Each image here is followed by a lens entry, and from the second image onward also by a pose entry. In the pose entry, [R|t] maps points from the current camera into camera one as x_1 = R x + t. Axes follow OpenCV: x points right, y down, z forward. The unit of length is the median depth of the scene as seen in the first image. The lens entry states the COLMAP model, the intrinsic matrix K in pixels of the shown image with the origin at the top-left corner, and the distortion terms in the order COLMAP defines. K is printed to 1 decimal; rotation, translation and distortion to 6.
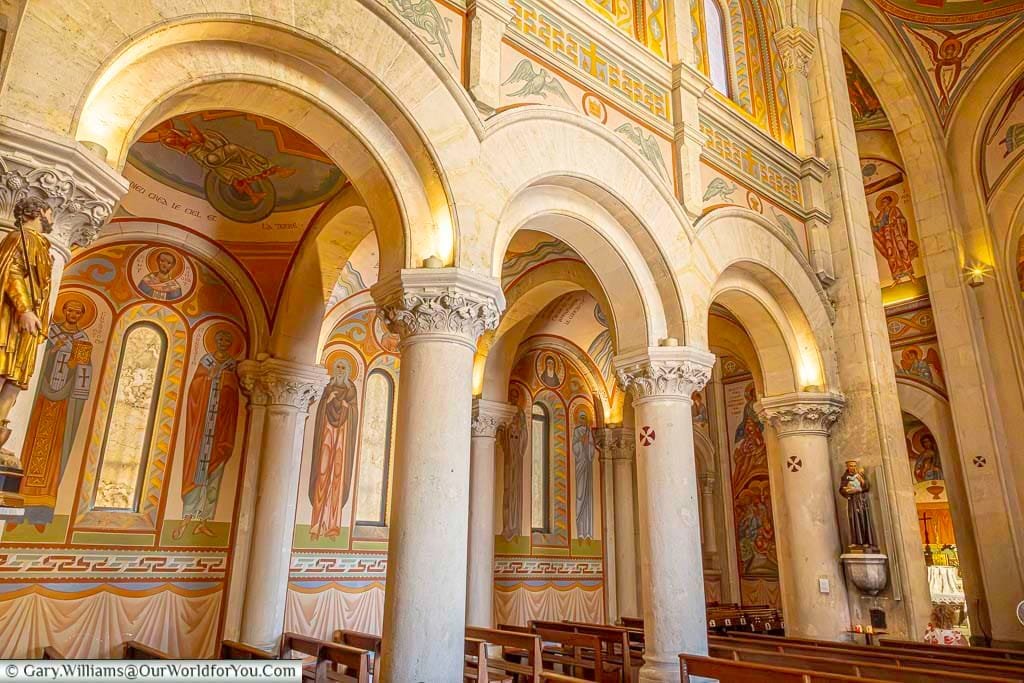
lens RADIAL K [[691.6, 0, 512.0], [0, 691.6, 341.5], [0, 0, 1]] dist [0.010341, -0.000034]
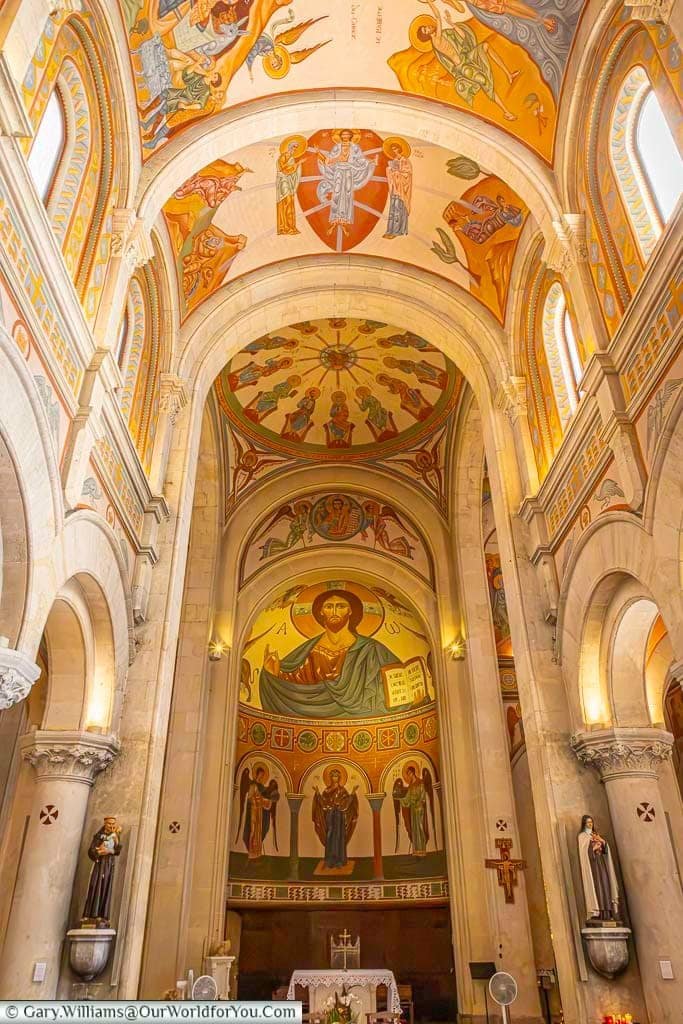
lens RADIAL K [[711.1, 0, 341.5], [0, 711.1, 512.0], [0, 0, 1]] dist [-0.002979, 0.000470]
pose [[0.620627, 0.387936, 0.681416, -0.115549], [-0.225019, 0.920599, -0.319160, 0.030032], [-0.751125, 0.044748, 0.658642, 0.127295]]
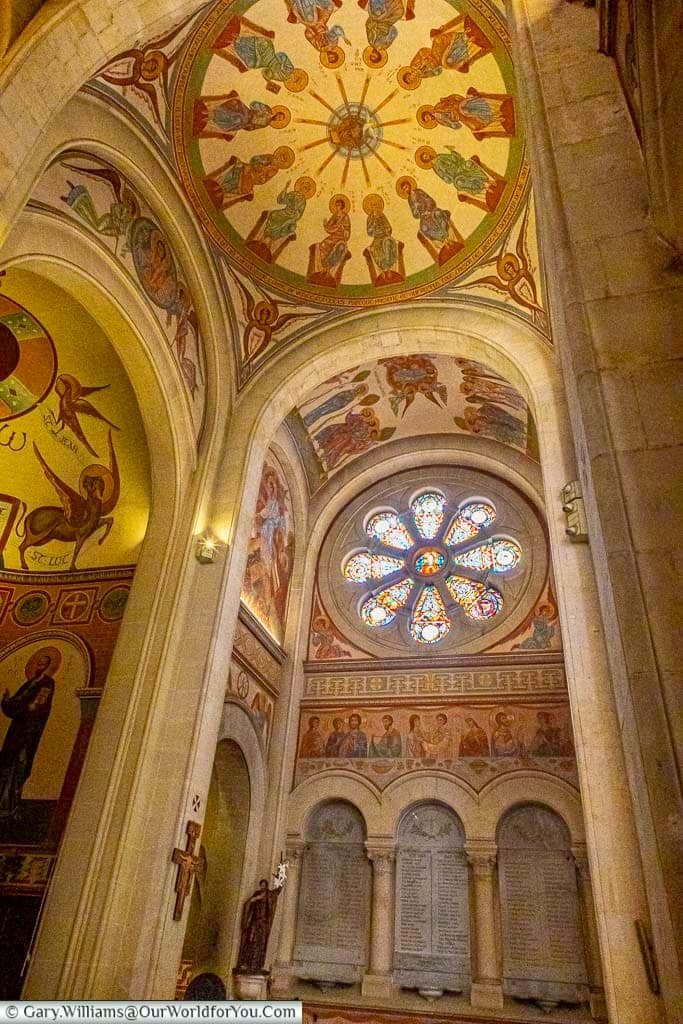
lens RADIAL K [[691.6, 0, 341.5], [0, 691.6, 512.0], [0, 0, 1]] dist [0.010341, -0.000034]
pose [[-0.565828, 0.423758, 0.707296, 0.389776], [-0.317302, 0.679851, -0.661152, 0.397335], [-0.761024, -0.598525, -0.250219, 1.251926]]
